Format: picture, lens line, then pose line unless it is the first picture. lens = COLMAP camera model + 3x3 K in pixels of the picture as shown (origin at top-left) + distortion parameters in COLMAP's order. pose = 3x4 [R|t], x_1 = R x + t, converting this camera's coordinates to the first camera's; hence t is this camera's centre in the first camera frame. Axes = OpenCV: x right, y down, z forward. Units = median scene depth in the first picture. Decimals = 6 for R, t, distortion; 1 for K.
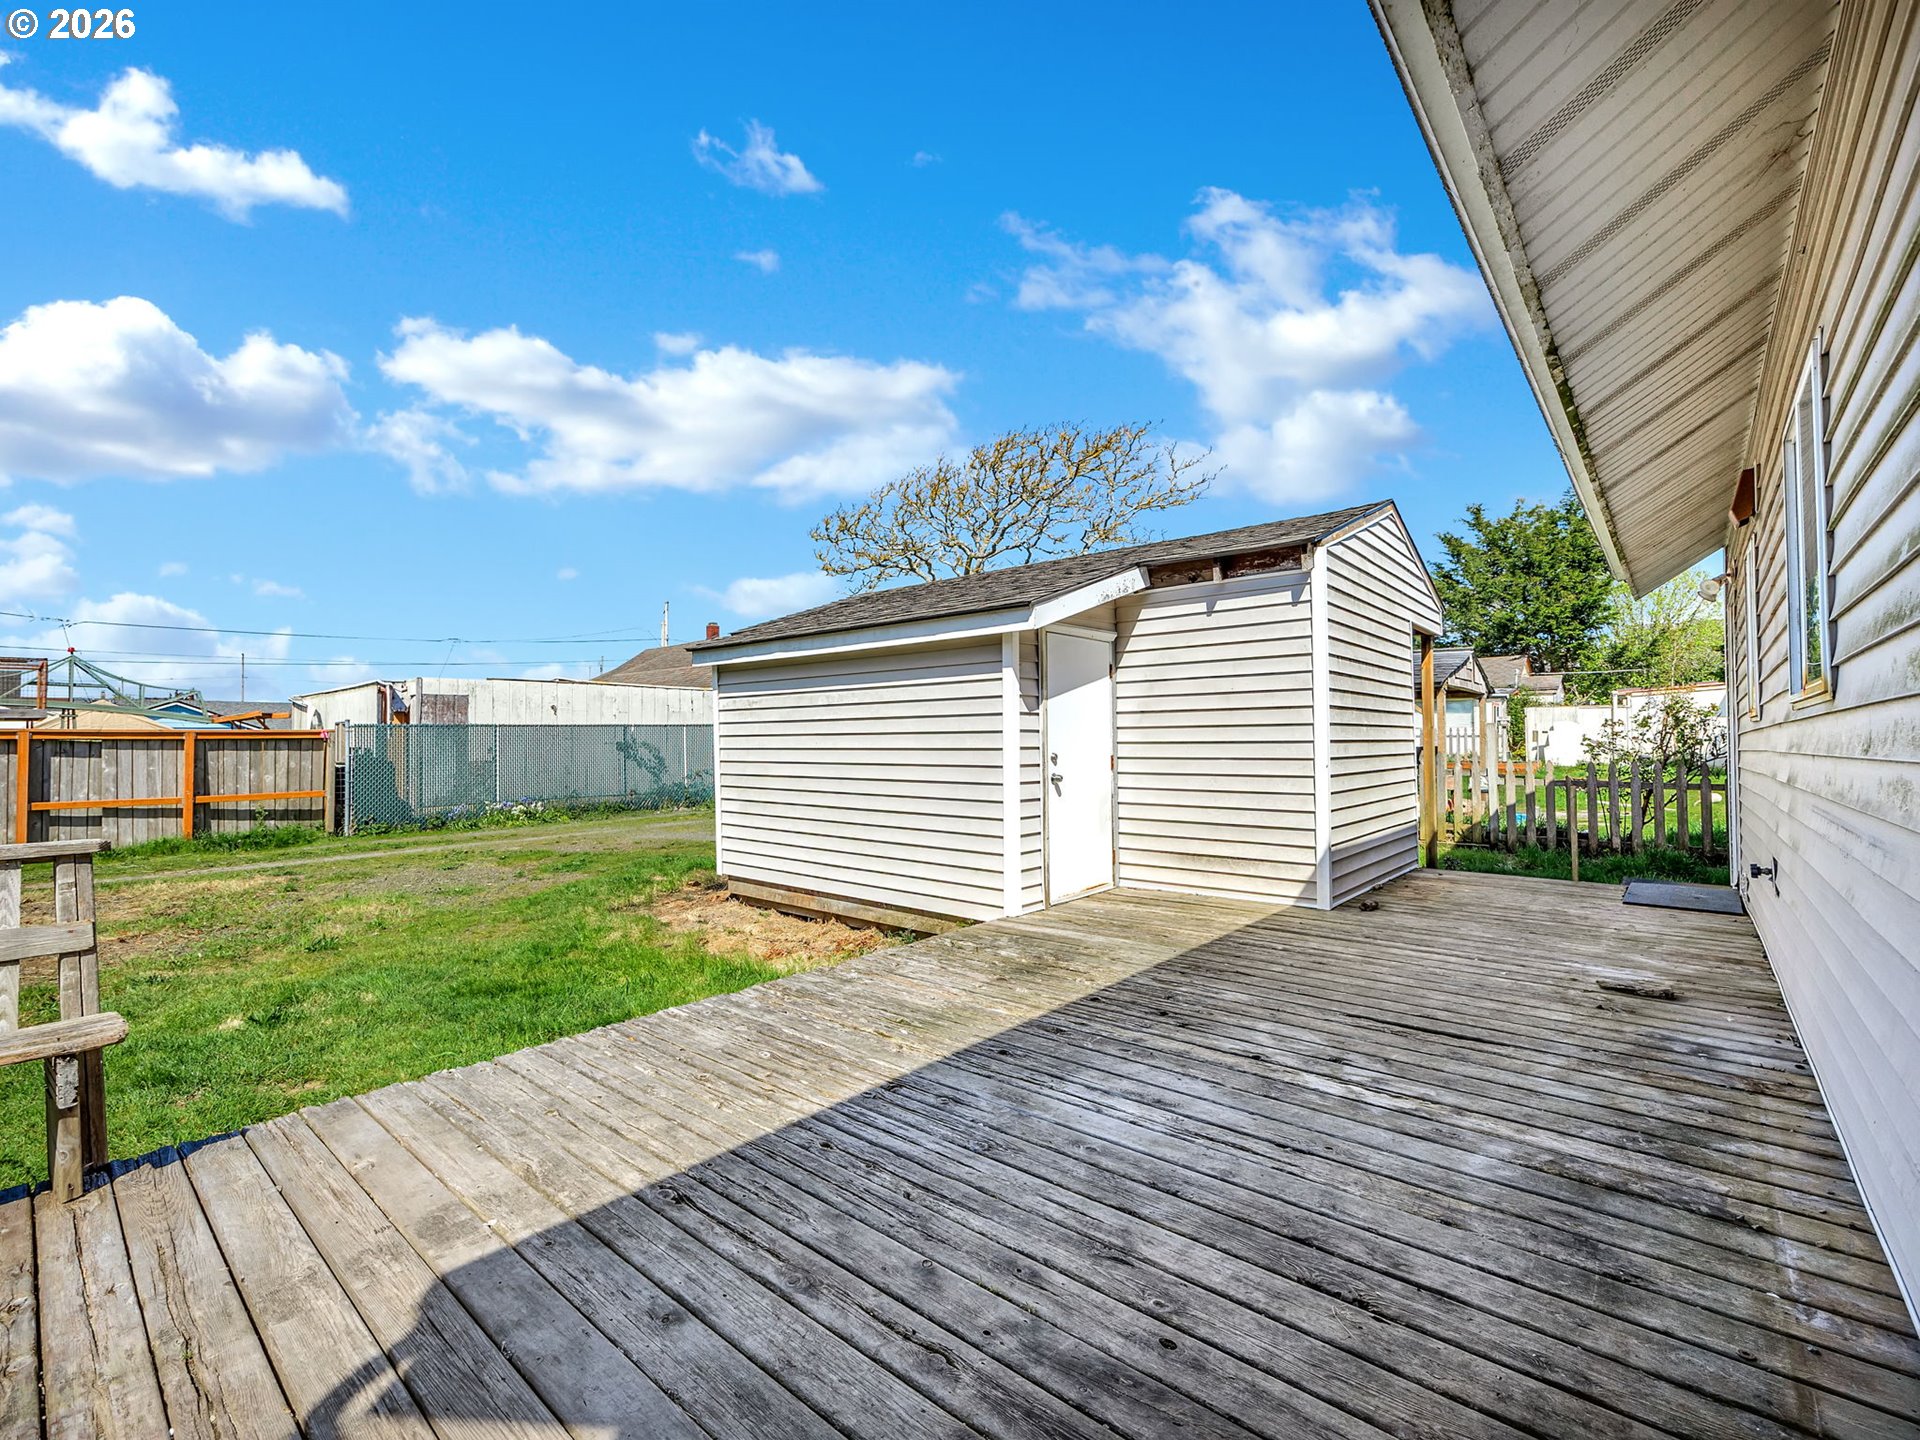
lens RADIAL K [[825.9, 0, 964.4], [0, 825.9, 721.3], [0, 0, 1]] dist [-0.001402, 0.000015]
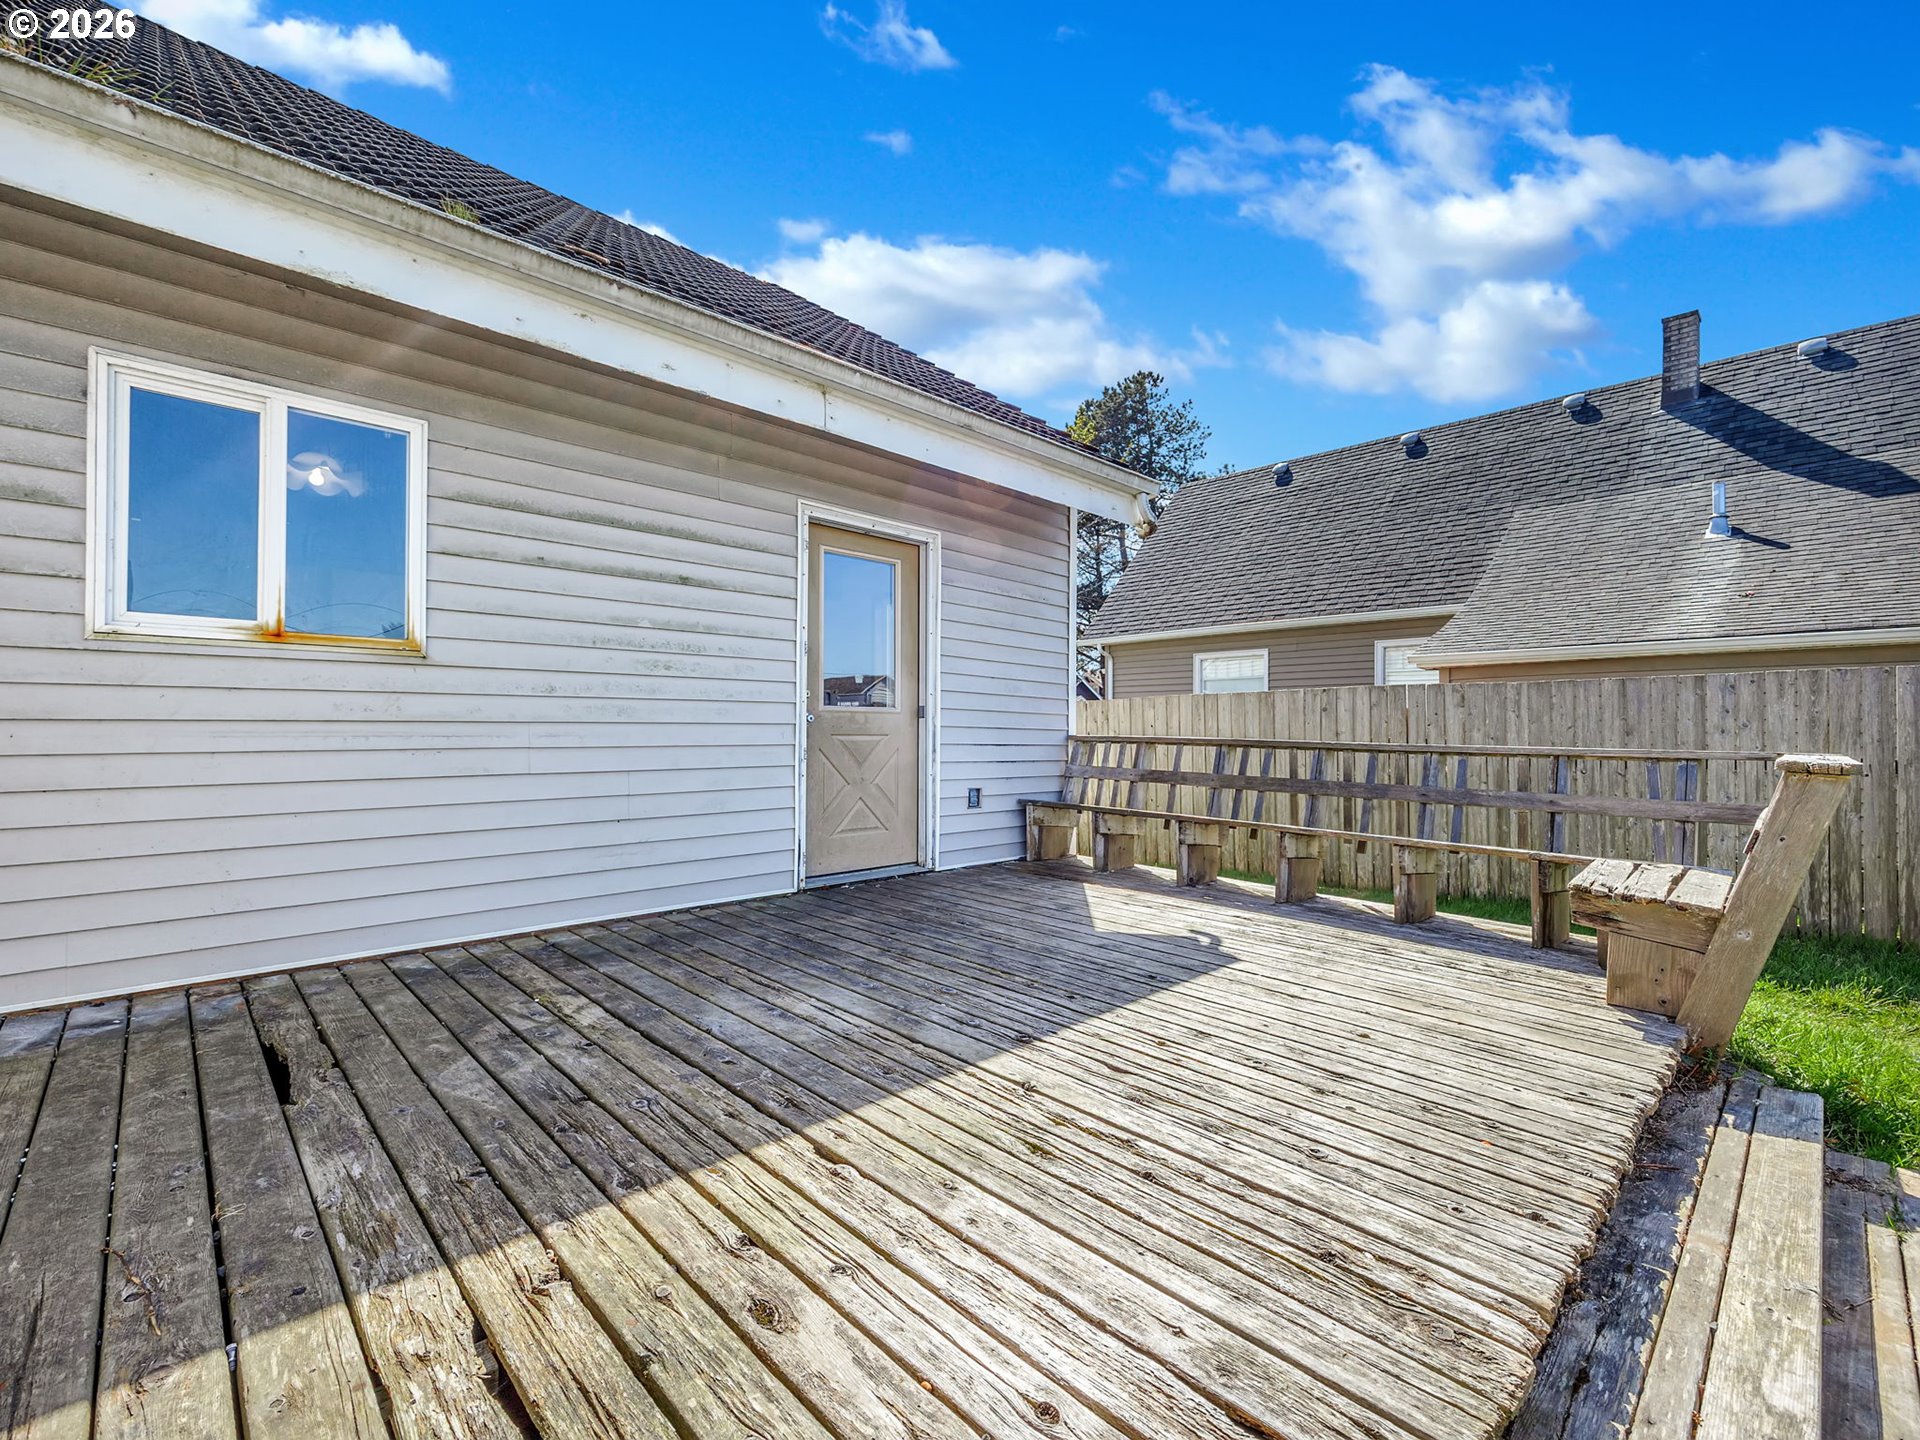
lens RADIAL K [[825.9, 0, 964.4], [0, 825.9, 721.3], [0, 0, 1]] dist [-0.001402, 0.000015]
pose [[-0.996610, 0.001789, 0.082250, -0.099674], [-0.001439, 0.999232, -0.039170, 0.128304], [-0.082257, -0.039155, -0.995842, 2.027274]]
